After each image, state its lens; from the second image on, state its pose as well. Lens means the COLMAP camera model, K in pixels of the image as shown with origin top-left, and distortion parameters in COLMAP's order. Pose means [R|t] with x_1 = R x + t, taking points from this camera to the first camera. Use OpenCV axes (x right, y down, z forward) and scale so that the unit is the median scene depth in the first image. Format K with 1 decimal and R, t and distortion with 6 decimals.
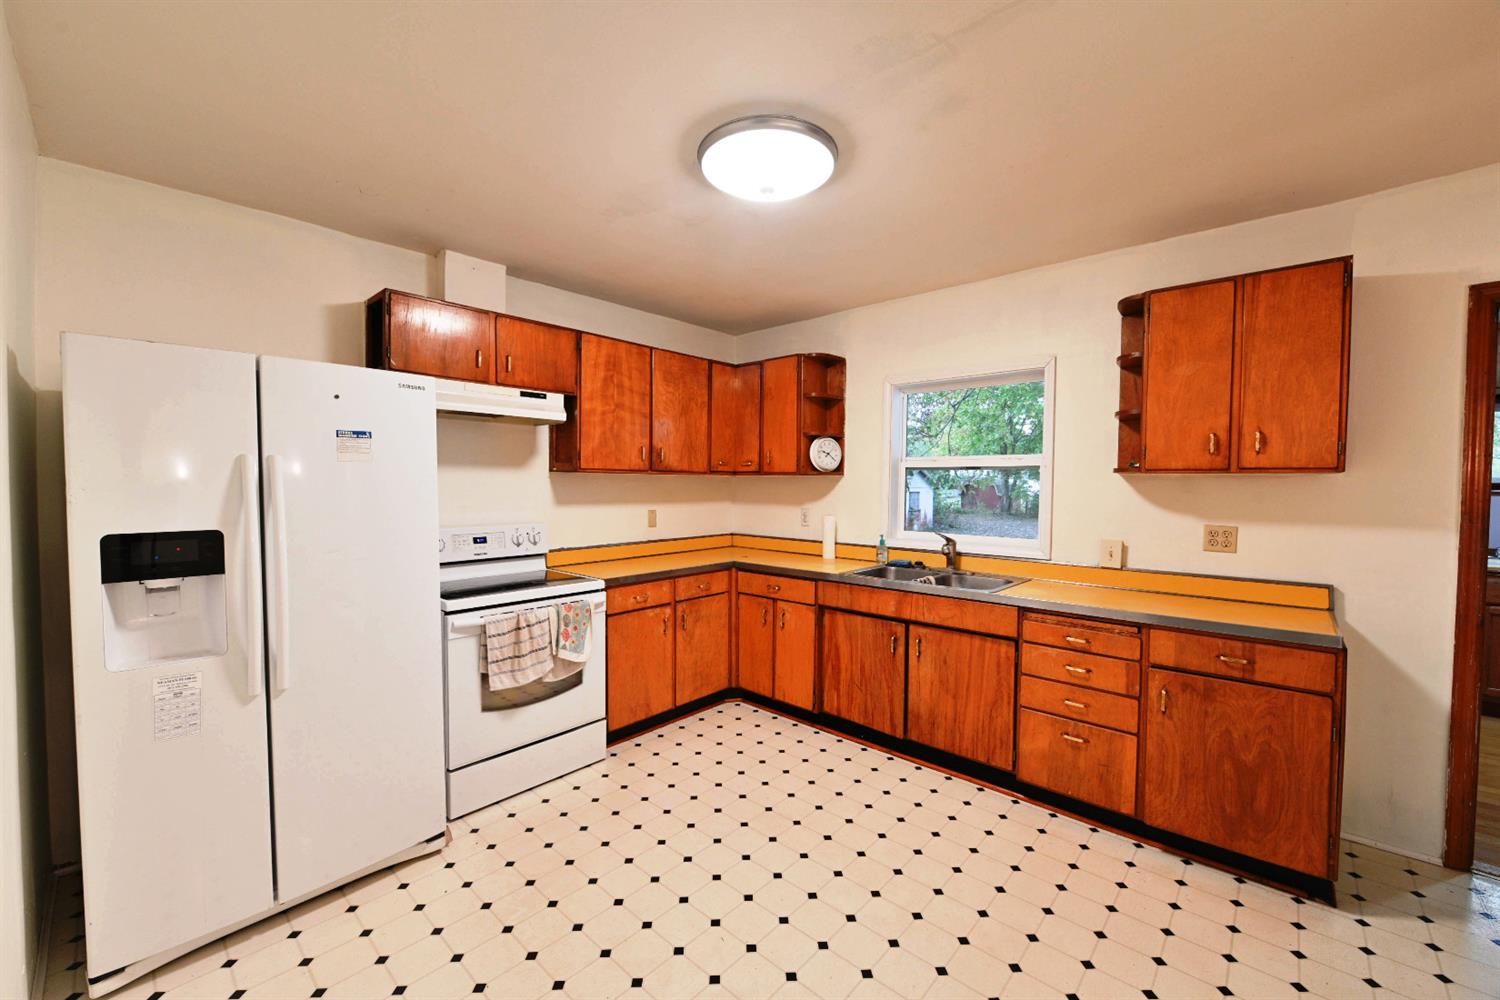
lens RADIAL K [[595.1, 0, 742.0], [0, 595.1, 500.6], [0, 0, 1]] dist [-0.007473, 0.000168]
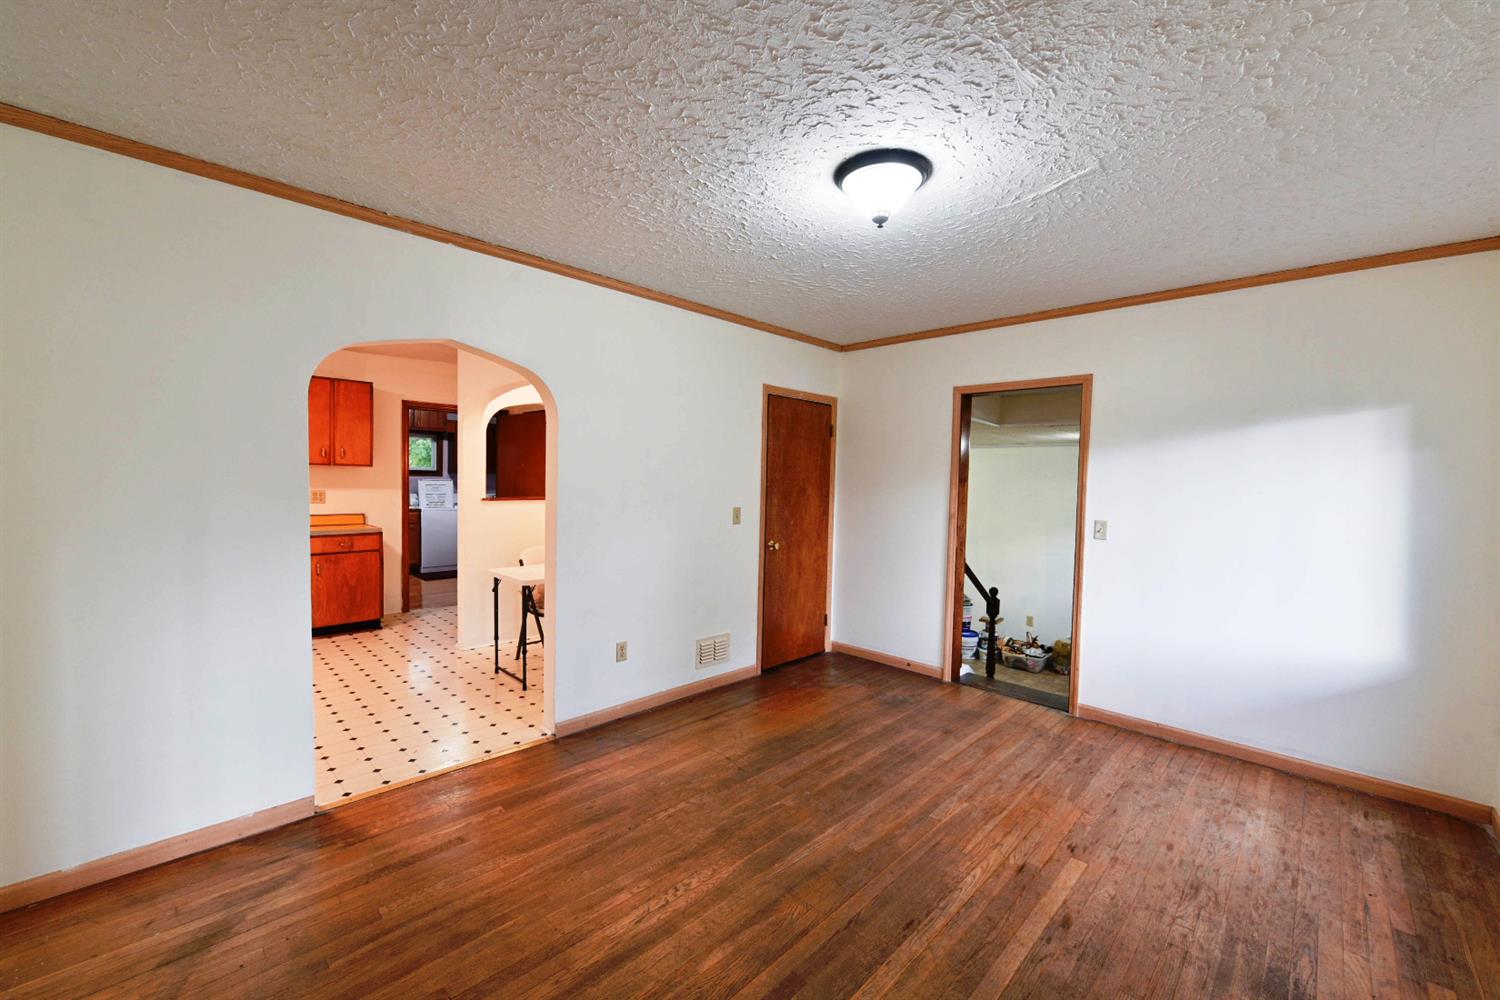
lens RADIAL K [[595.1, 0, 743.9], [0, 595.1, 501.7], [0, 0, 1]] dist [-0.007473, 0.000168]
pose [[0.058285, -0.046080, 0.997236, -1.420546], [0.006671, 0.998930, 0.045769, -0.004803], [-0.998278, 0.003985, 0.058530, -0.734888]]
